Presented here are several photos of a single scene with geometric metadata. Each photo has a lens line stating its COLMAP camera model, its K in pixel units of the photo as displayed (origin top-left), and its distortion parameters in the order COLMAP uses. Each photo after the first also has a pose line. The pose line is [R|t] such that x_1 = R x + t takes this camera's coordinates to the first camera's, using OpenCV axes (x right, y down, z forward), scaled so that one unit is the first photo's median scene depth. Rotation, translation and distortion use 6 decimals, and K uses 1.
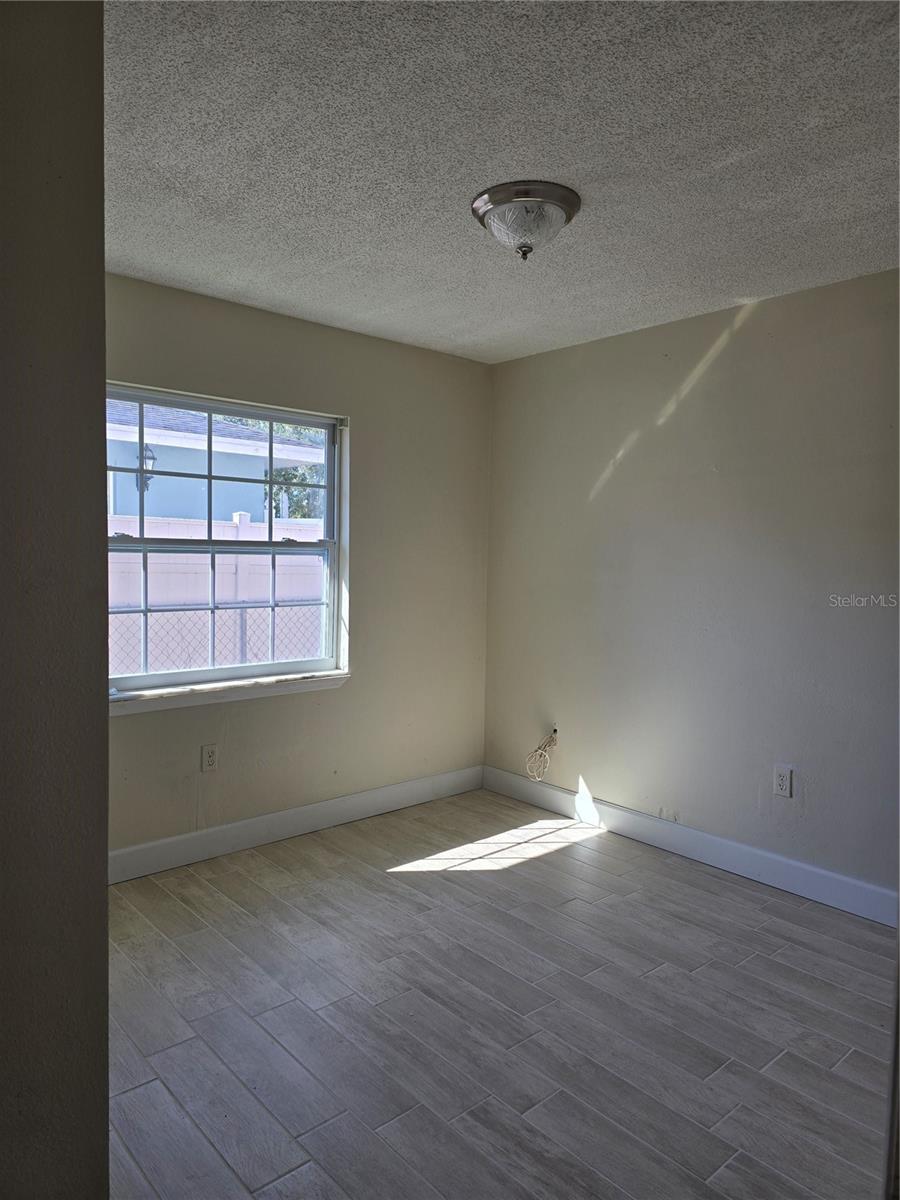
lens RADIAL K [[800.8, 0, 443.7], [0, 800.8, 602.6], [0, 0, 1]] dist [0.009508, 0.000681]
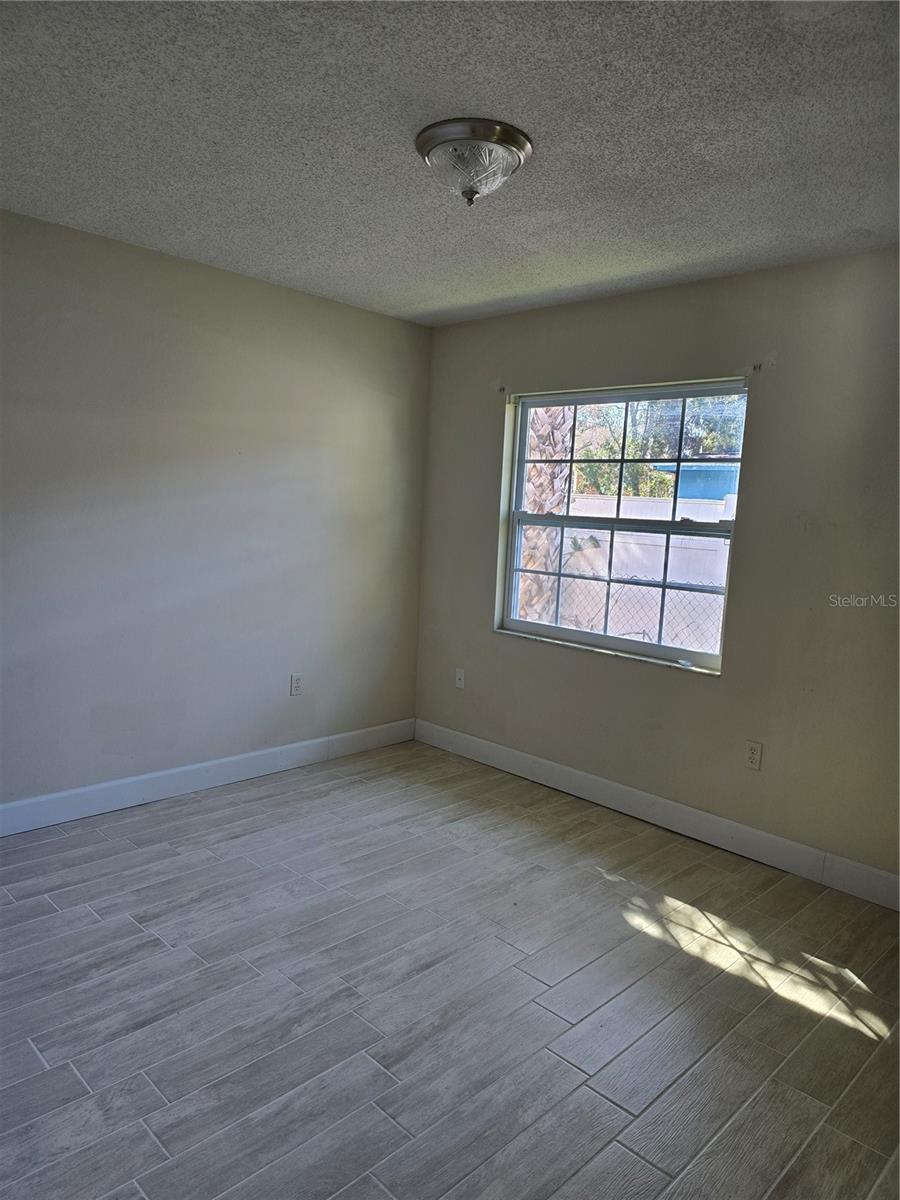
lens RADIAL K [[800.8, 0, 445.5], [0, 800.8, 600.1], [0, 0, 1]] dist [0.009508, 0.000681]
pose [[0.060385, 0.089952, -0.994114, 0.753490], [-0.118562, 0.989527, 0.082335, -0.028212], [0.991109, 0.112892, 0.070418, 0.666237]]
